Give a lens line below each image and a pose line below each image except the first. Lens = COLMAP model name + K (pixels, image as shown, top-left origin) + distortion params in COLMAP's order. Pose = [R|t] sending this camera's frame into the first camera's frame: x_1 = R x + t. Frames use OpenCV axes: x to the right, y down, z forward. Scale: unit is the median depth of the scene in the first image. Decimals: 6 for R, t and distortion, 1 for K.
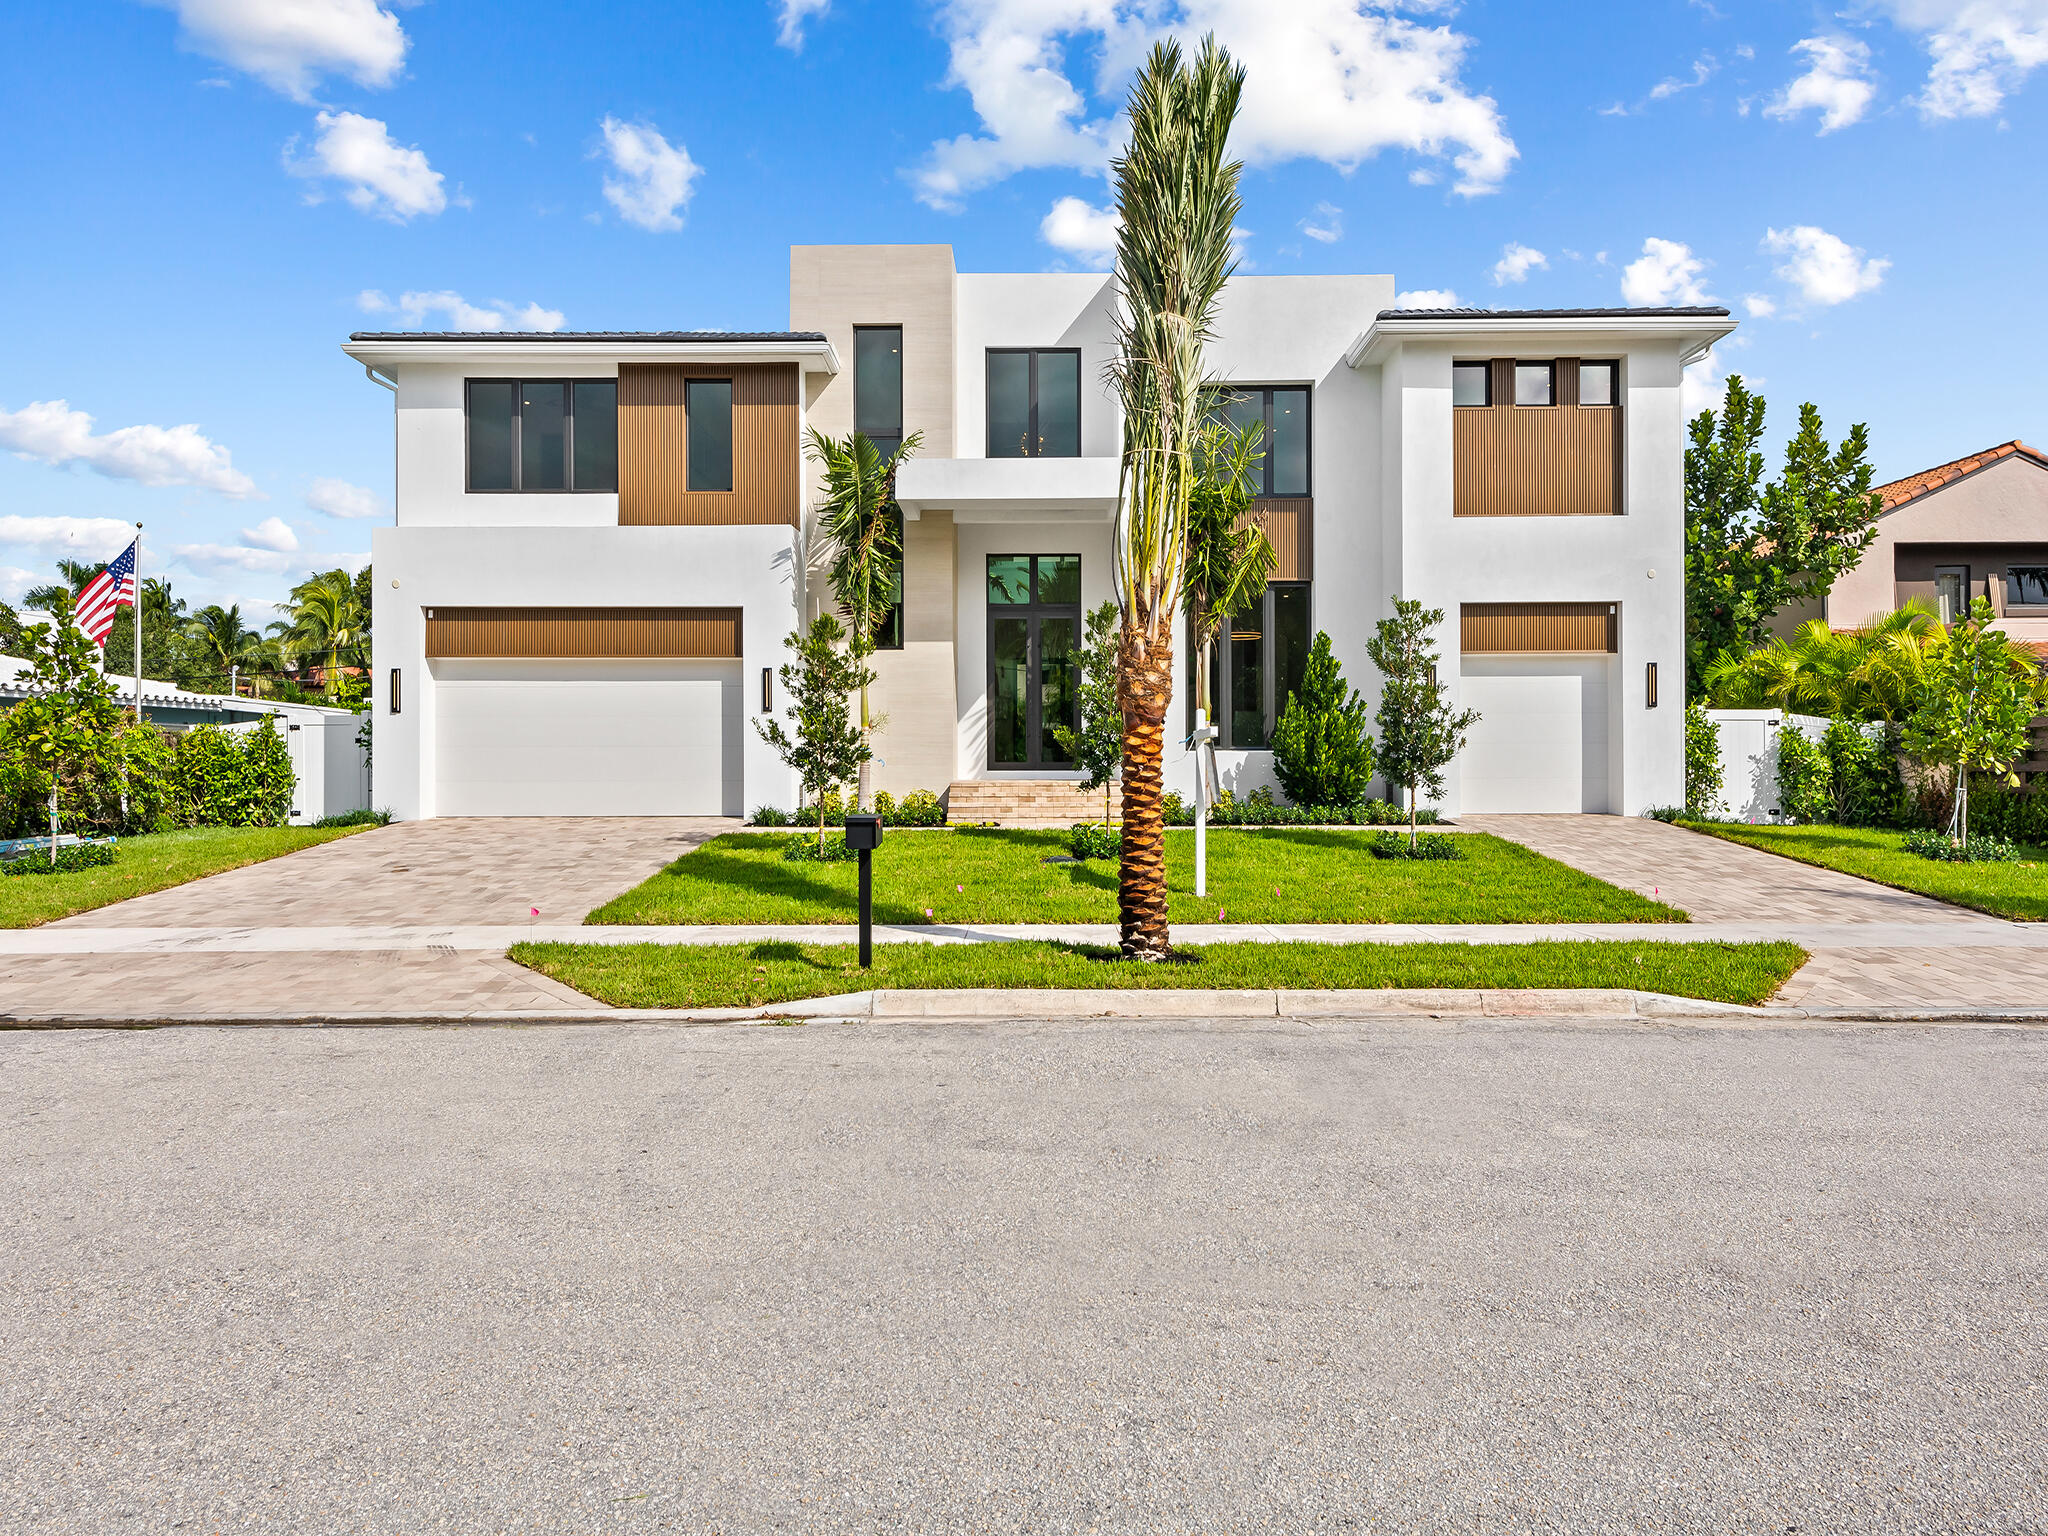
lens RADIAL K [[1367.3, 0, 1024.0], [0, 1367.3, 768.0], [0, 0, 1]] dist [0.003030, 0.001084]
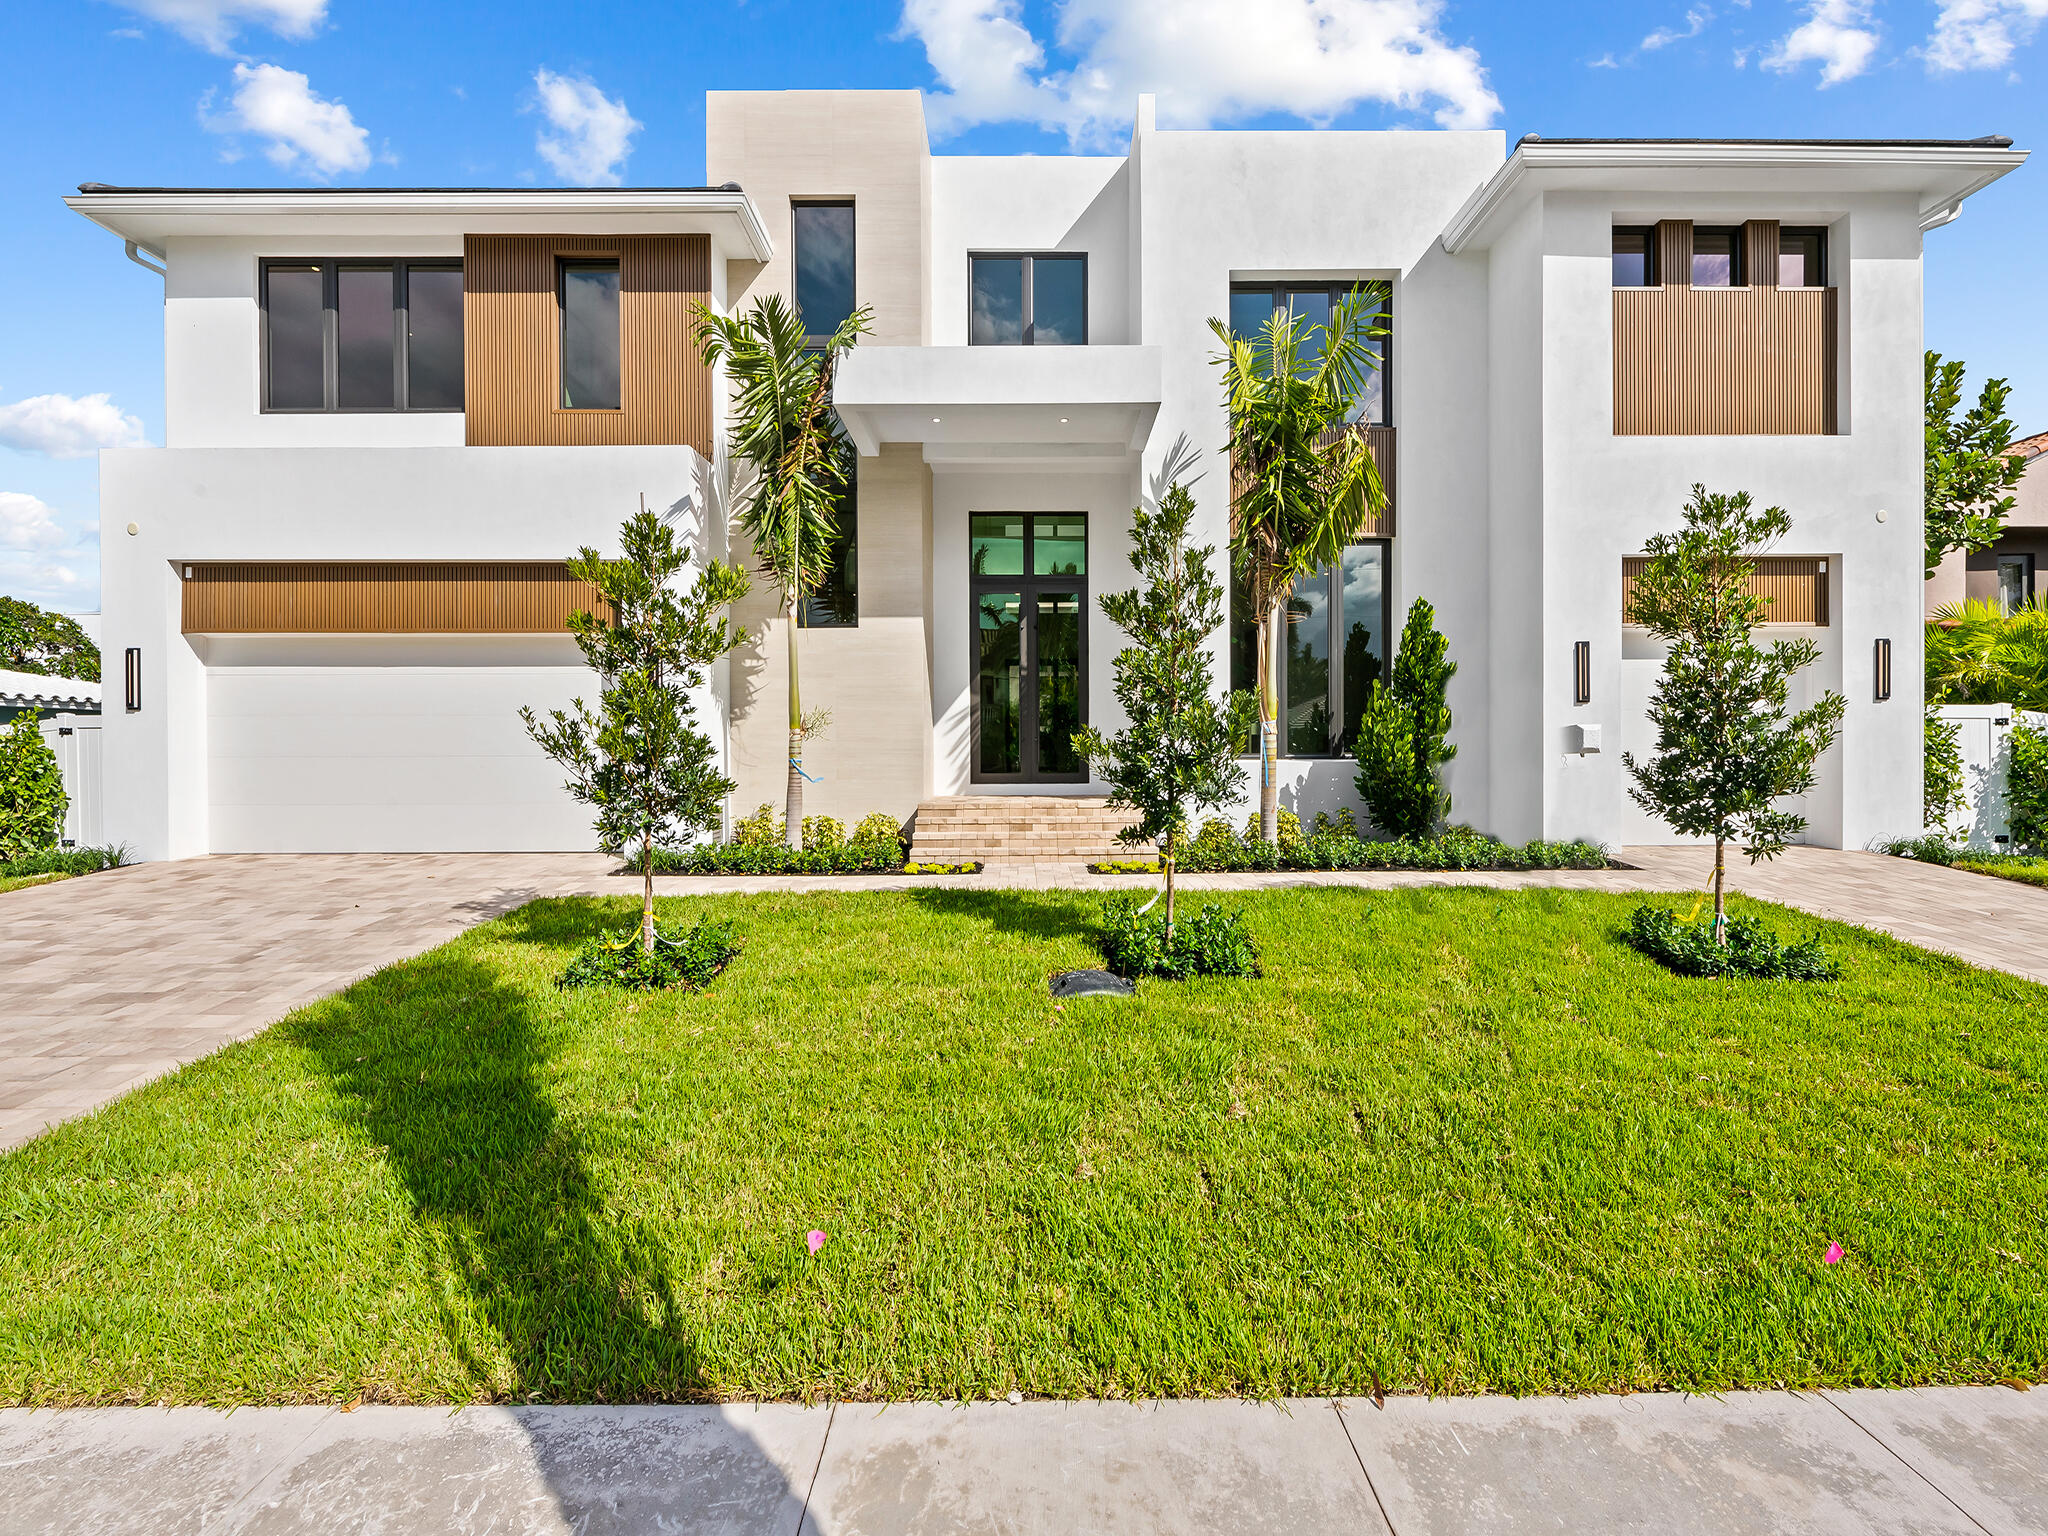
lens RADIAL K [[883.8, 0, 1024.0], [0, 883.8, 768.0], [0, 0, 1]] dist [-0.001168, -0.001023]
pose [[0.999961, -0.002202, 0.008598, -0.000351], [0.002090, 0.999912, 0.013068, -0.015070], [-0.008626, -0.013050, 0.999878, 0.521208]]
